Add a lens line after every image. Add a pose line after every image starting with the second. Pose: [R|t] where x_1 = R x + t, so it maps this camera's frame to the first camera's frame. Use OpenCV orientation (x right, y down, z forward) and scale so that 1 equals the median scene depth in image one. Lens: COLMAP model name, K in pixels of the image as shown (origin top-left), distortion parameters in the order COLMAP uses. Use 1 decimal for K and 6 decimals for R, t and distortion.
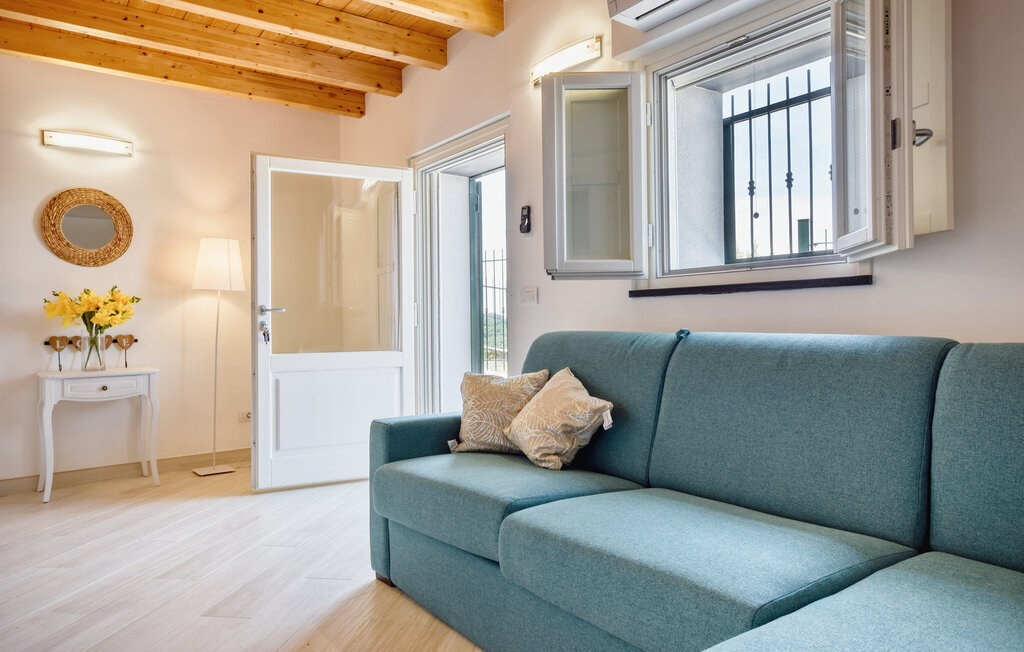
lens RADIAL K [[690.3, 0, 512.0], [0, 690.3, 326.0], [0, 0, 1]] dist [0.002945, 0.007732]
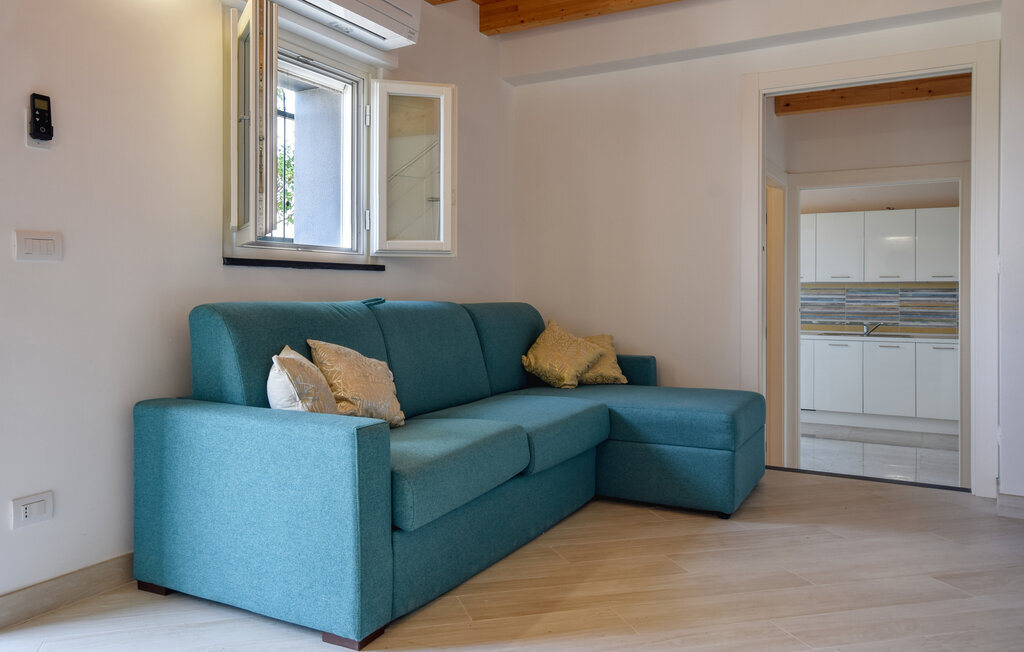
lens RADIAL K [[690.3, 0, 512.0], [0, 690.3, 326.0], [0, 0, 1]] dist [0.002945, 0.007732]
pose [[-0.425256, -0.033387, 0.904457, -1.018439], [0.010790, 0.999061, 0.041953, 0.004057], [-0.905009, 0.027599, -0.424497, 1.319570]]
